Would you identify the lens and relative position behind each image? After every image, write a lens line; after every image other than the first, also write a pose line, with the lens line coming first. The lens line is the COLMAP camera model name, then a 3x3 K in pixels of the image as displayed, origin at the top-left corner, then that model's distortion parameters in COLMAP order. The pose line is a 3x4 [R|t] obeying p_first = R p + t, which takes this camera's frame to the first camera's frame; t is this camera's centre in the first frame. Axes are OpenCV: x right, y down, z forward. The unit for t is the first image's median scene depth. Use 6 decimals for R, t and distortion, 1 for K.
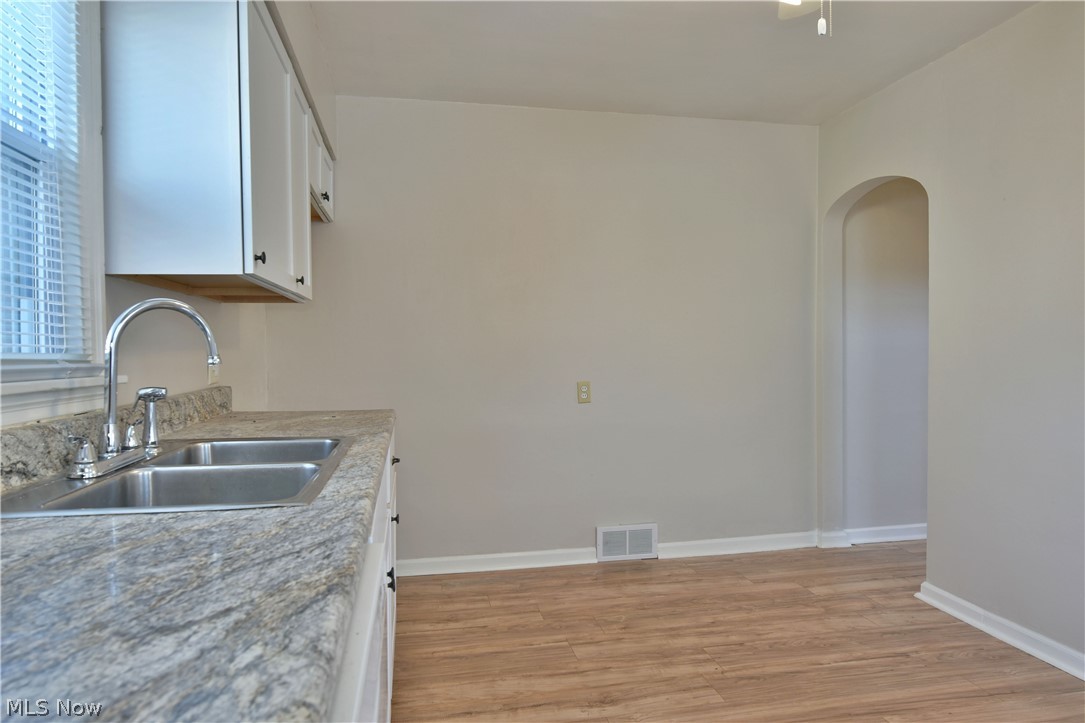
lens RADIAL K [[662.8, 0, 544.4], [0, 662.8, 354.5], [0, 0, 1]] dist [-0.006169, -0.003972]
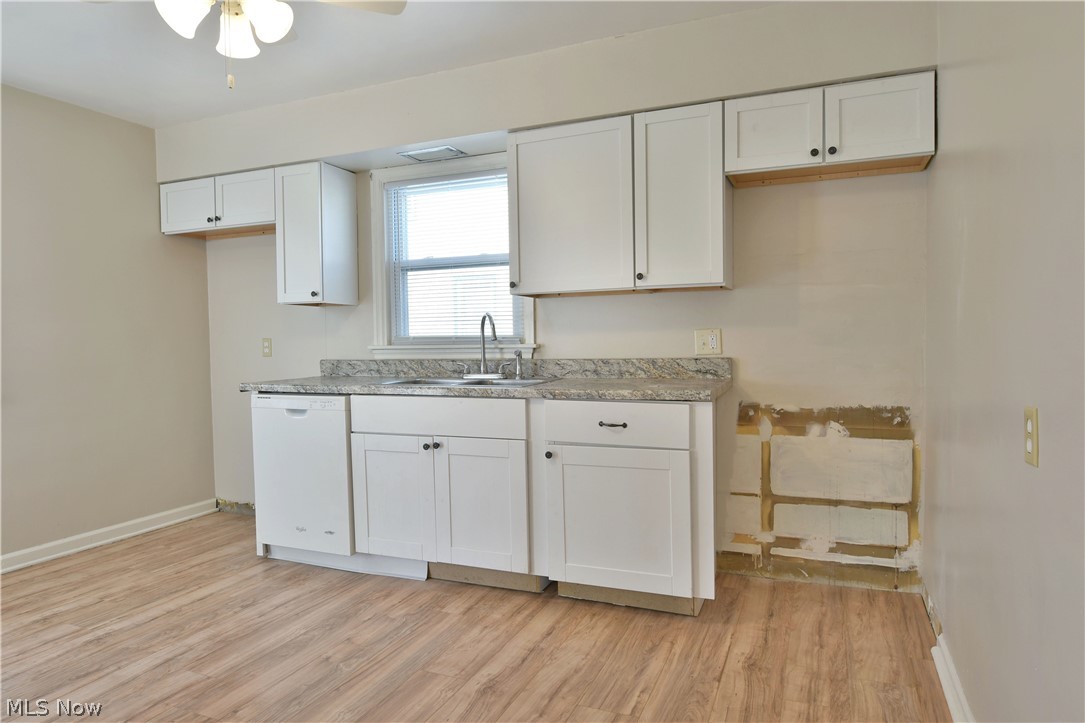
lens RADIAL K [[662.8, 0, 544.4], [0, 662.8, 354.5], [0, 0, 1]] dist [-0.006169, -0.003972]
pose [[-0.554863, 0.039929, -0.830983, 0.782673], [0.018938, 0.999195, 0.035366, -0.011687], [0.831726, 0.003886, -0.555172, 1.485487]]
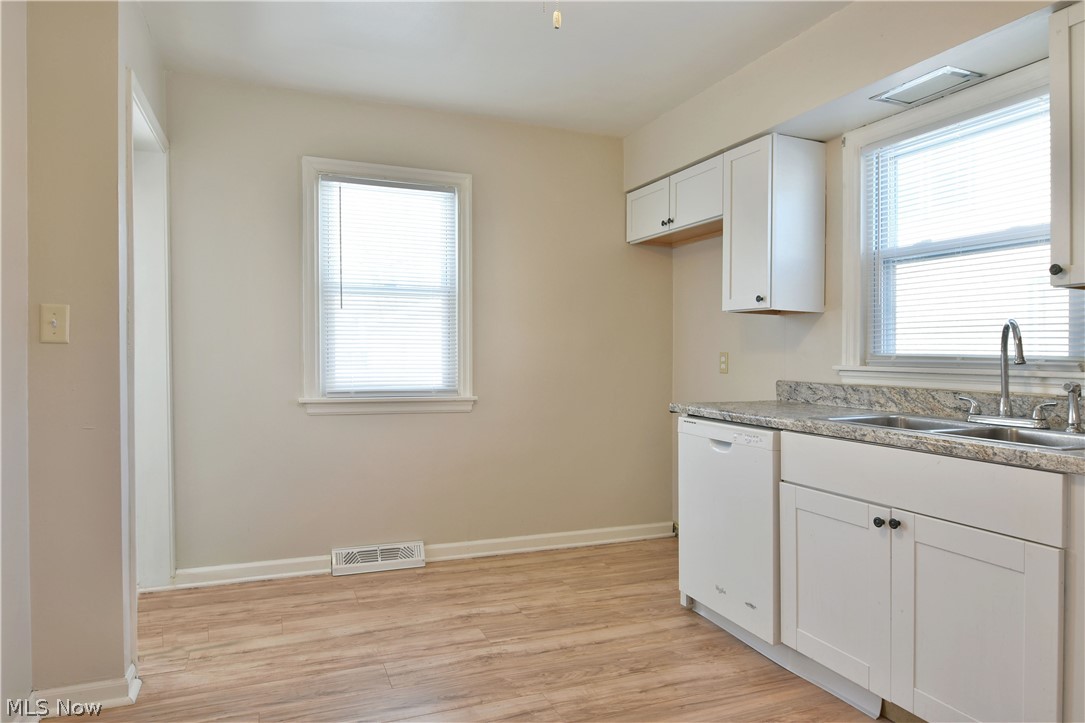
lens RADIAL K [[662.8, 0, 544.4], [0, 662.8, 354.5], [0, 0, 1]] dist [-0.006169, -0.003972]
pose [[-0.981490, -0.002316, -0.191497, 0.435417], [-0.003561, 0.999975, 0.006153, -0.009597], [0.191478, 0.006721, -0.981474, 1.330264]]
